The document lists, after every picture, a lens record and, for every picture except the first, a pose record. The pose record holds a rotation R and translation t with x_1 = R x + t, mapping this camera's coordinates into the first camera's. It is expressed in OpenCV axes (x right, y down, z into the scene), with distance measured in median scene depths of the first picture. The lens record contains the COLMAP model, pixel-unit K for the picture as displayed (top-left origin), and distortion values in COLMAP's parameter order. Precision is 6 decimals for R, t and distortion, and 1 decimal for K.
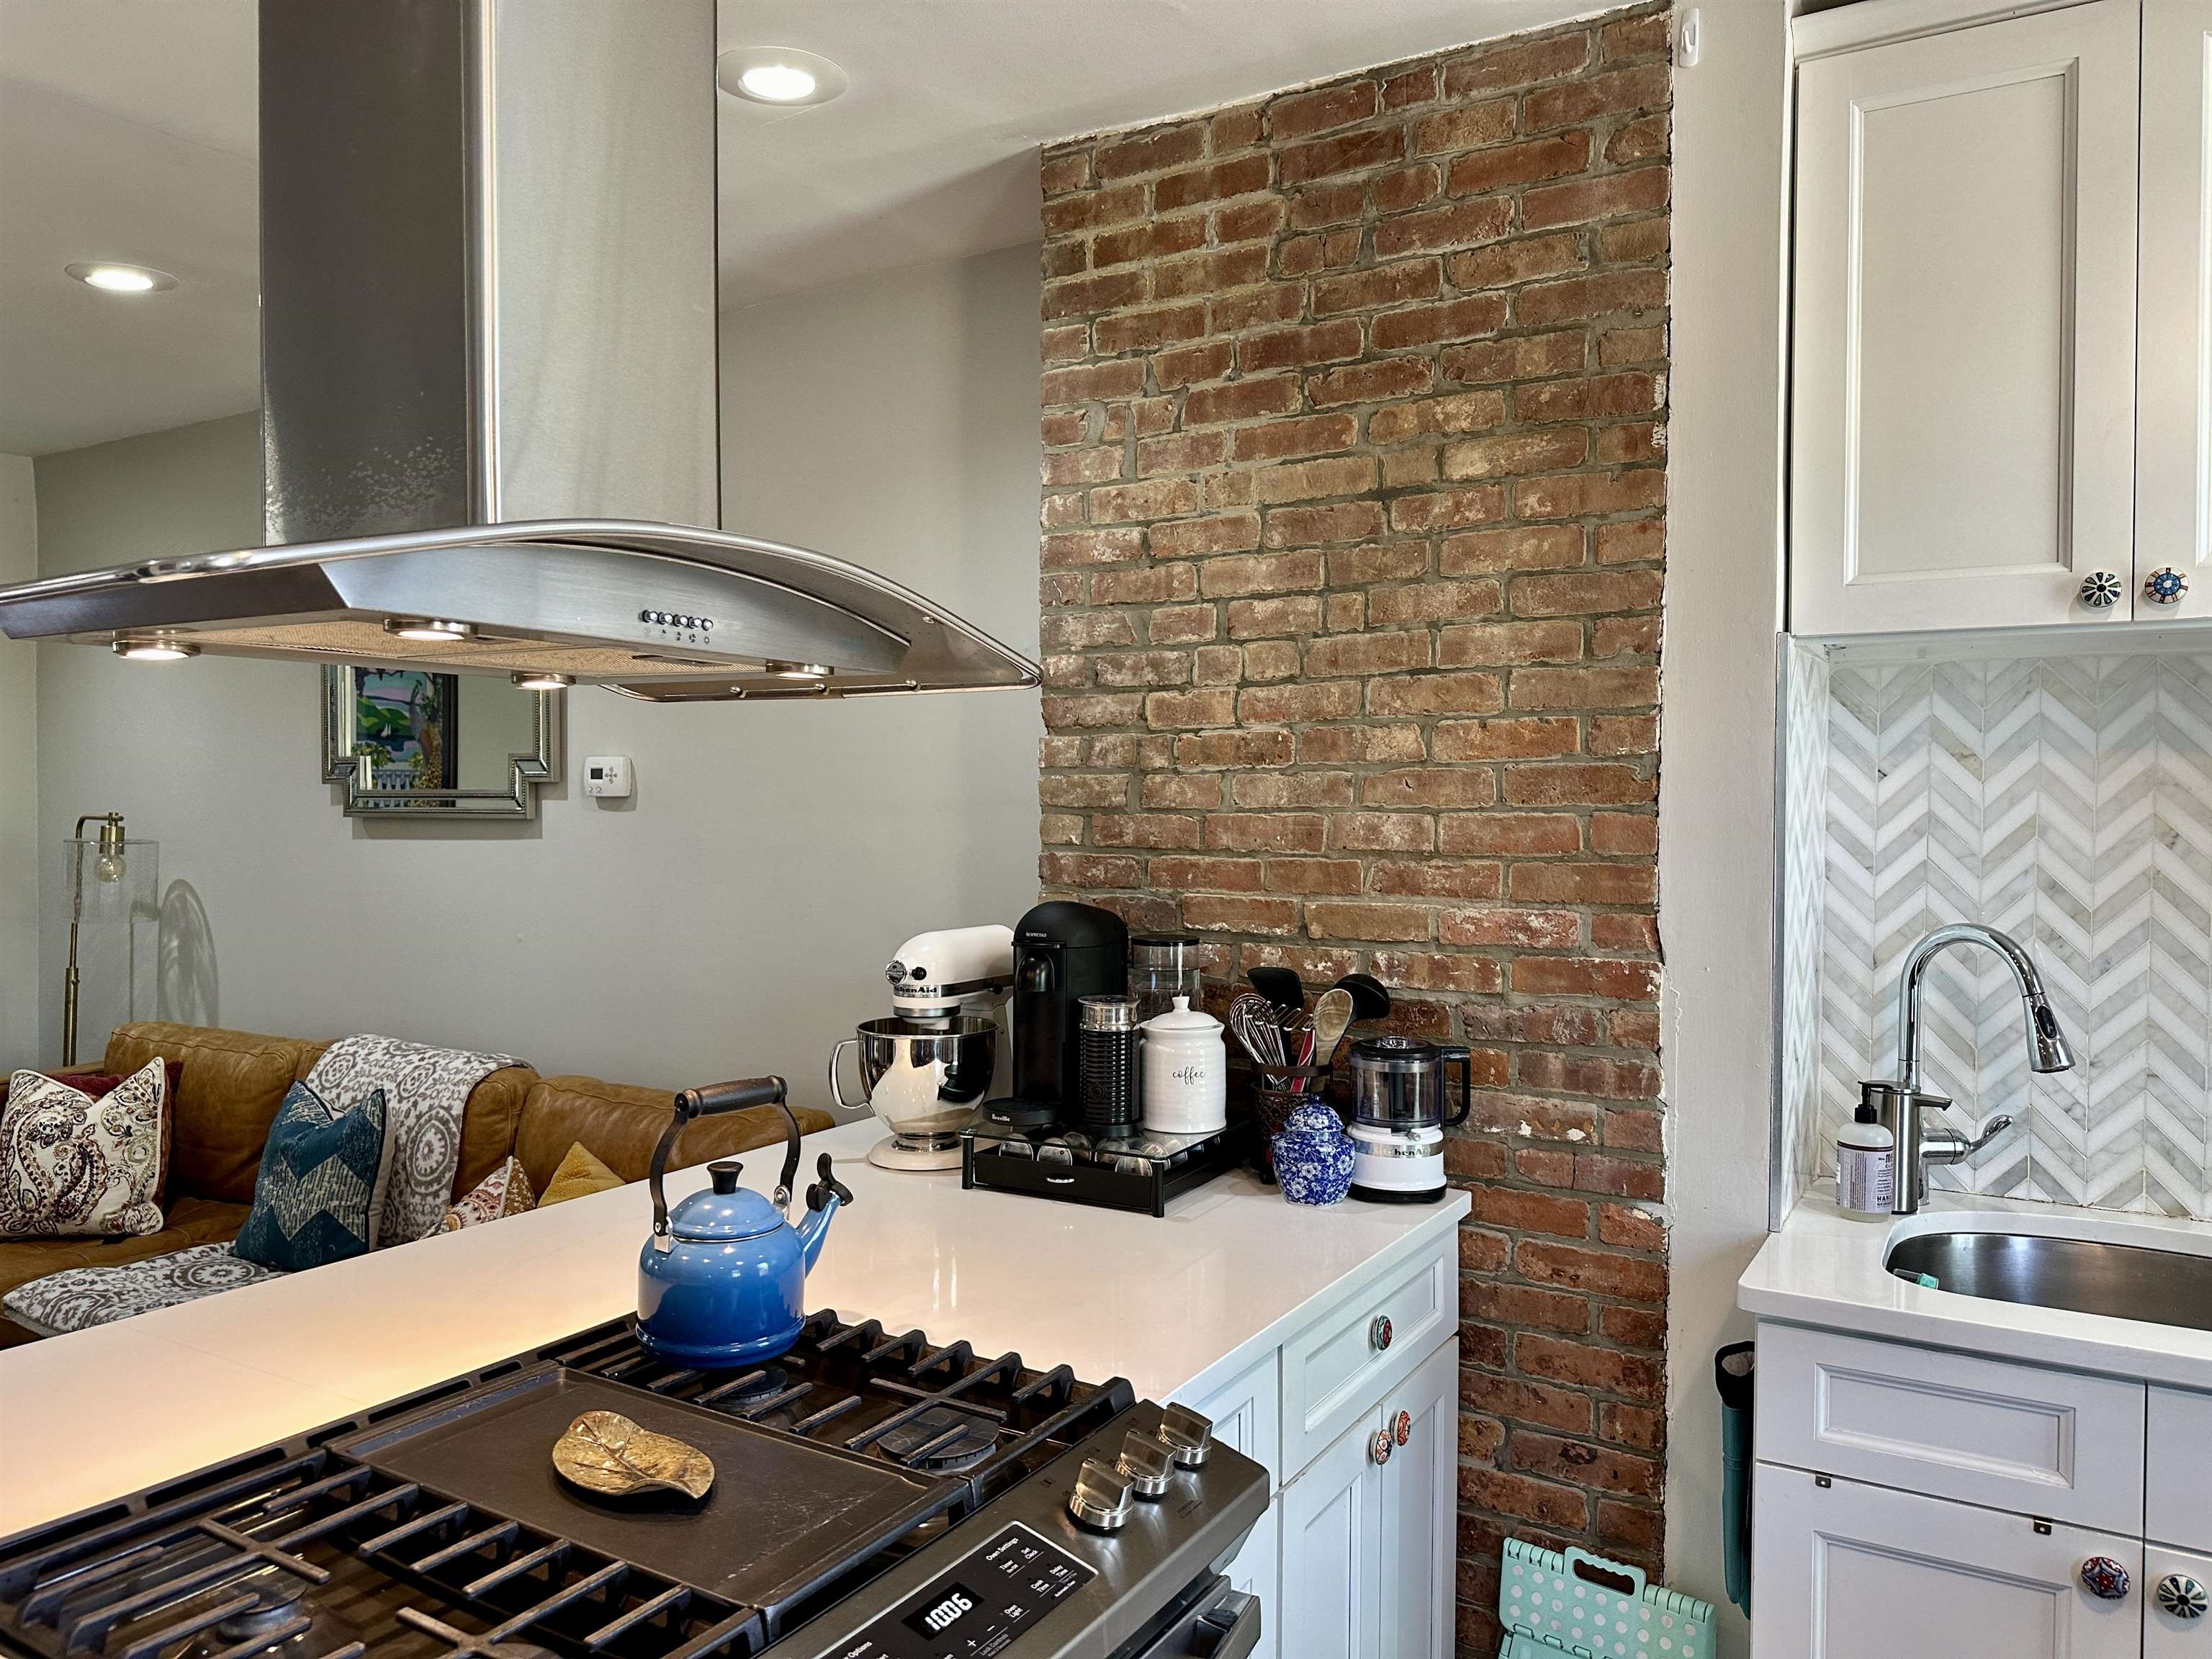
lens RADIAL K [[1550.3, 0, 1110.8], [0, 1550.3, 834.9], [0, 0, 1]] dist [0.045810, -0.056759]
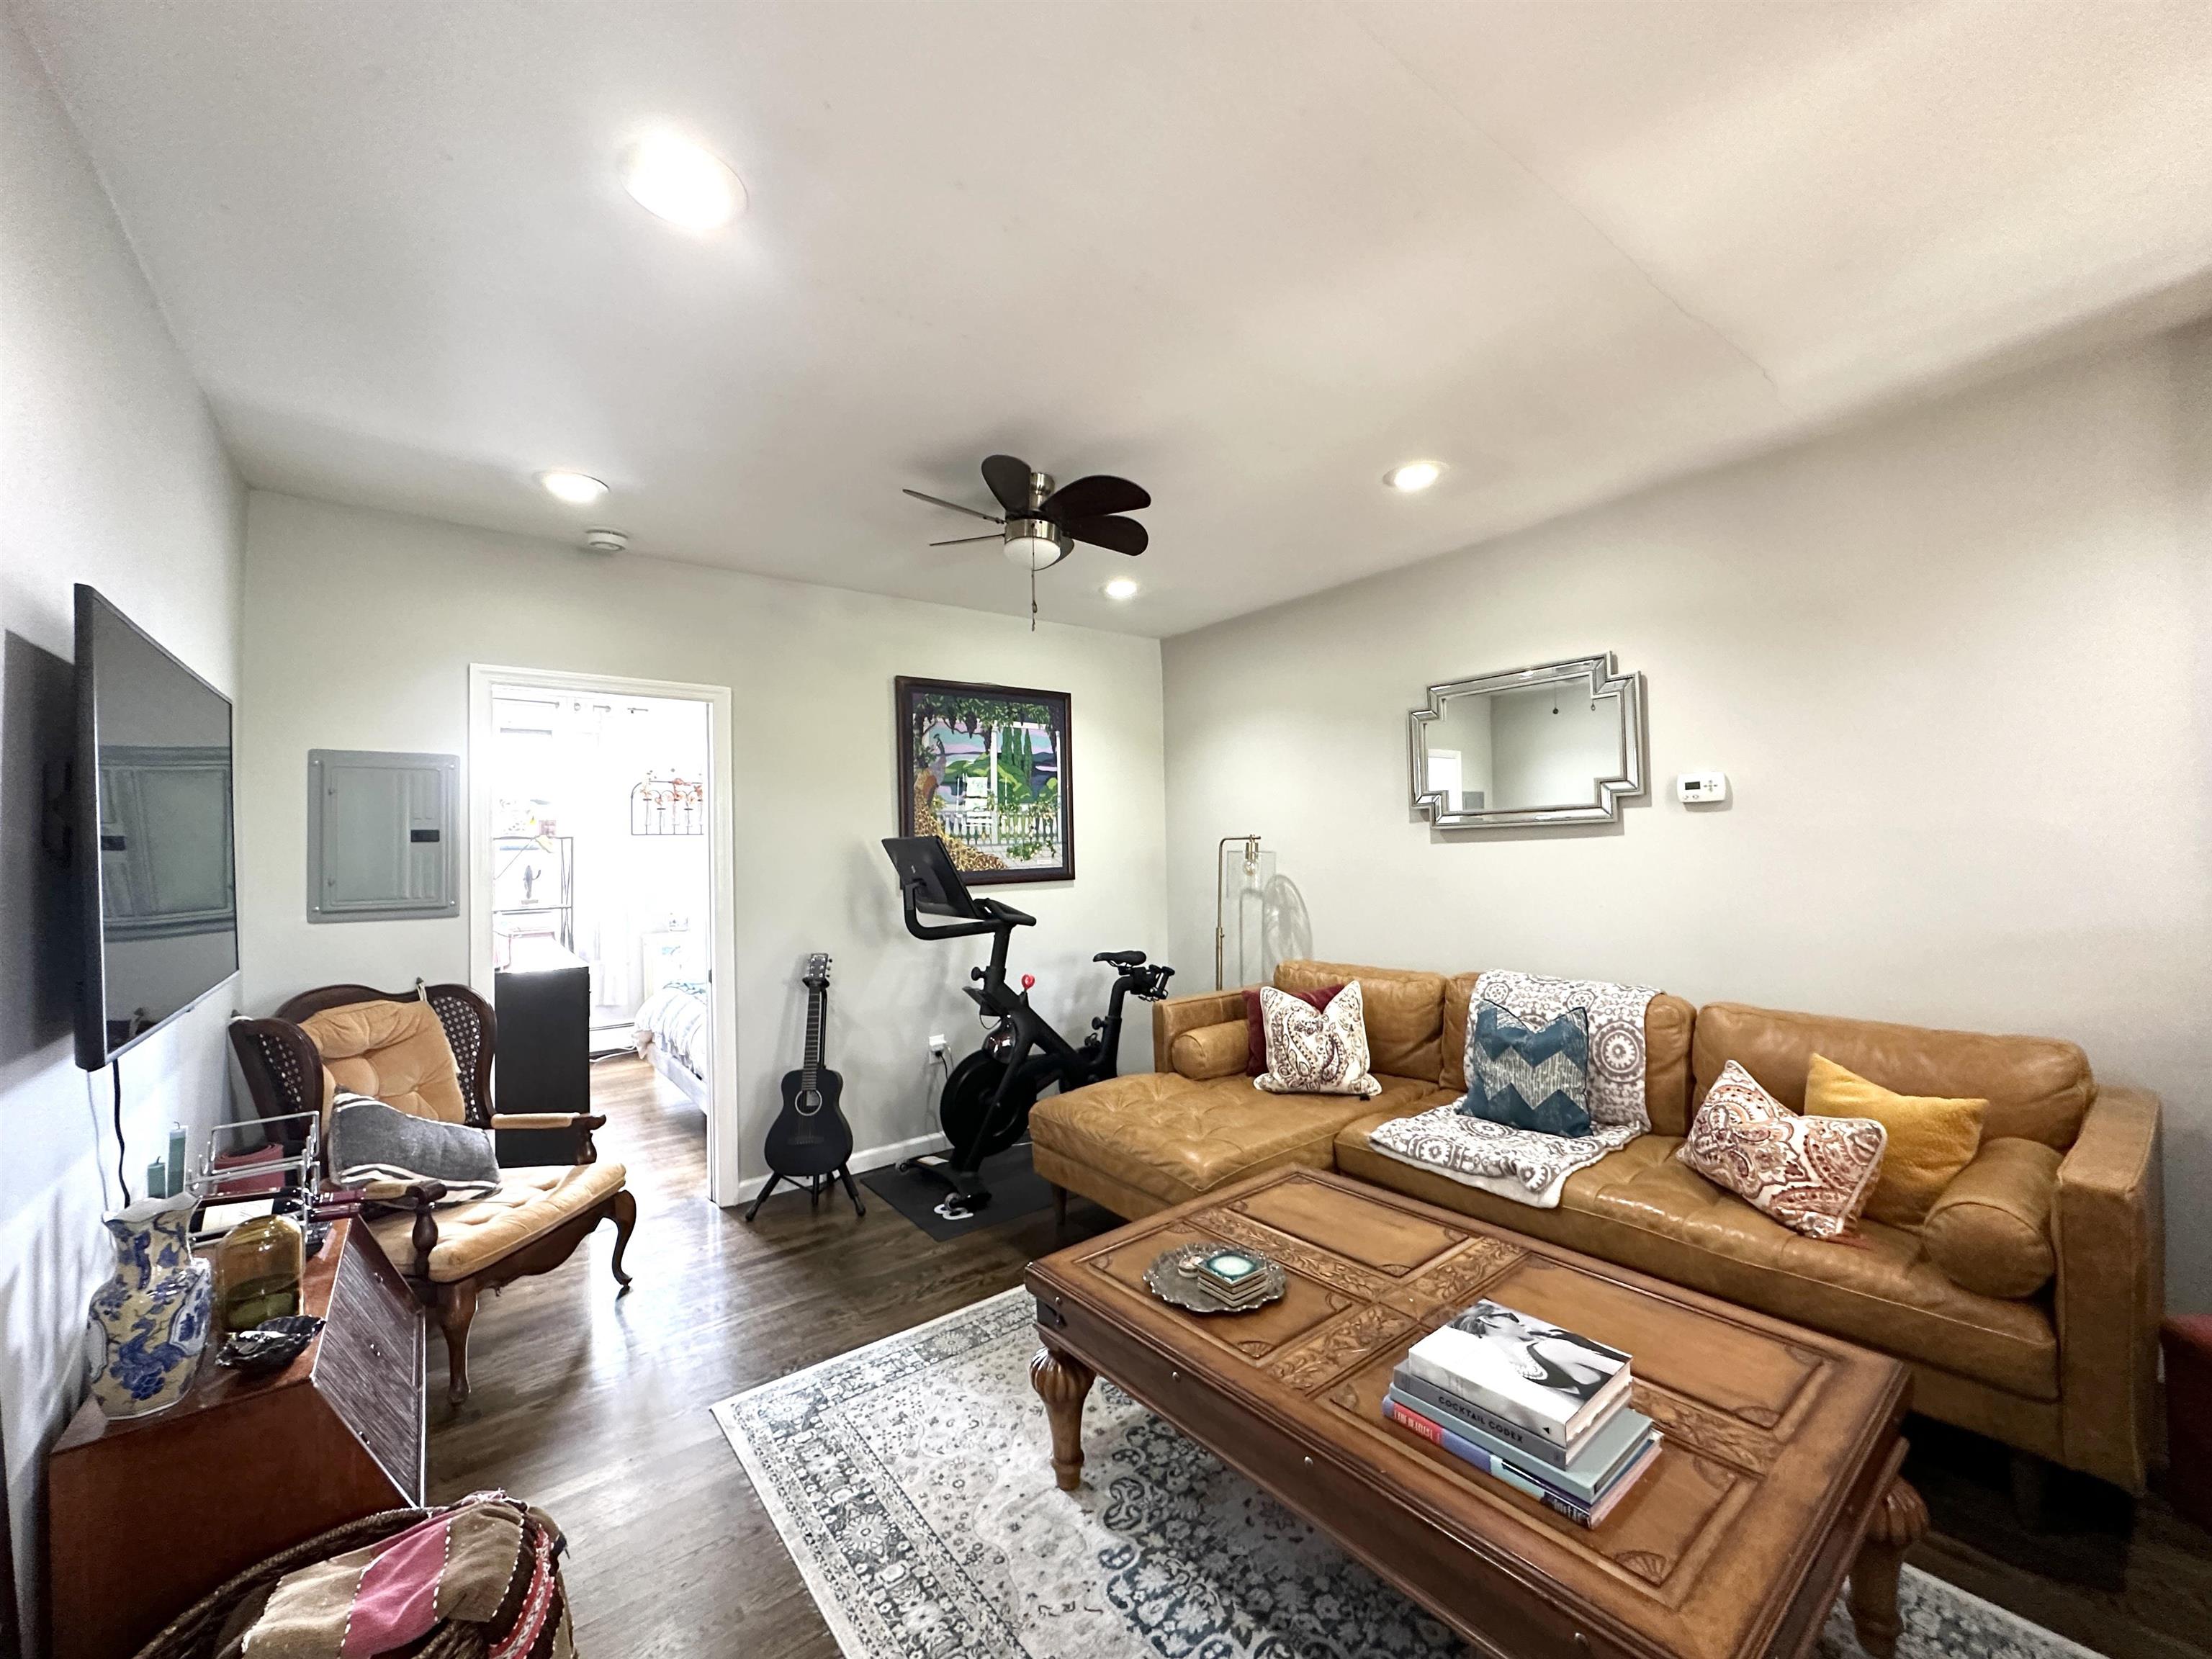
lens RADIAL K [[881.7, 0, 1109.5], [0, 881.7, 829.6], [0, 0, 1]] dist [-0.005263, 0.001278]
pose [[0.933316, -0.034492, -0.357396, -0.886120], [0.018657, 0.998689, -0.047662, 0.045809], [0.358571, 0.037816, 0.932736, 0.122987]]
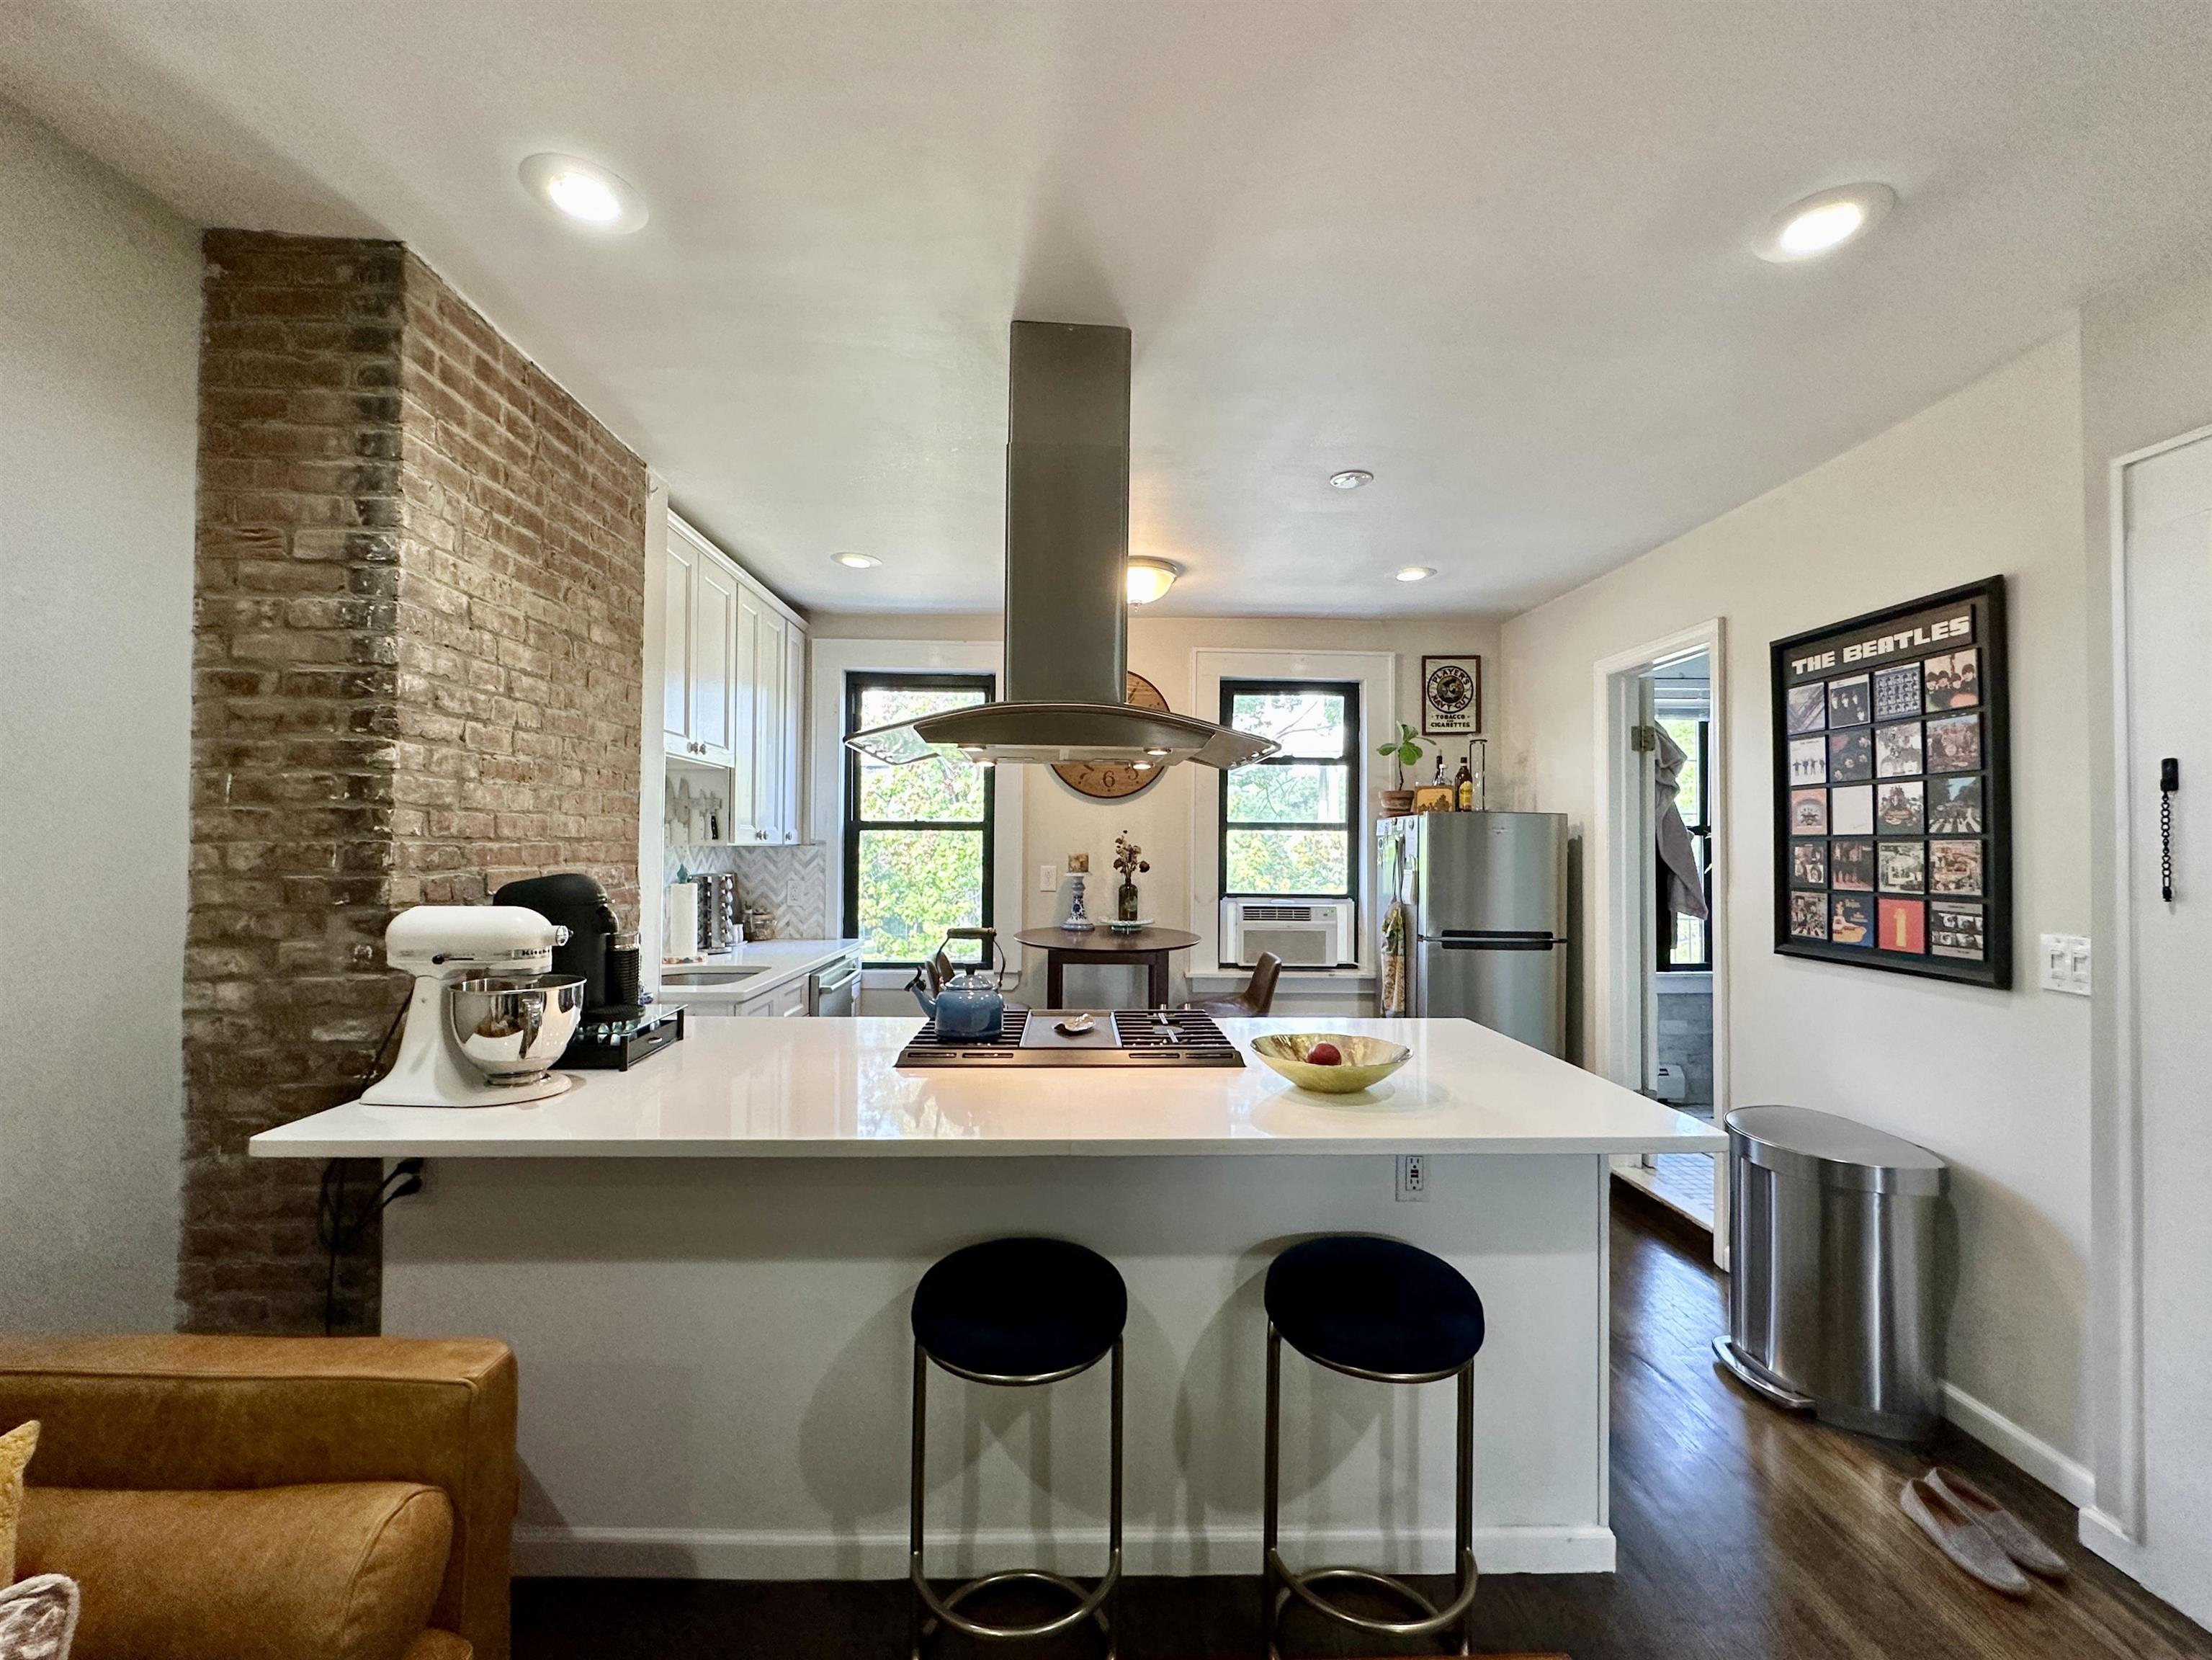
lens RADIAL K [[920.7, 0, 1105.2], [0, 920.7, 830.2], [0, 0, 1]] dist [-0.004480, 0.000971]
pose [[-0.543140, 0.007298, 0.839610, -1.048010], [0.010598, 0.999942, -0.001835, 0.010881], [-0.839575, 0.007902, -0.543186, 1.076663]]
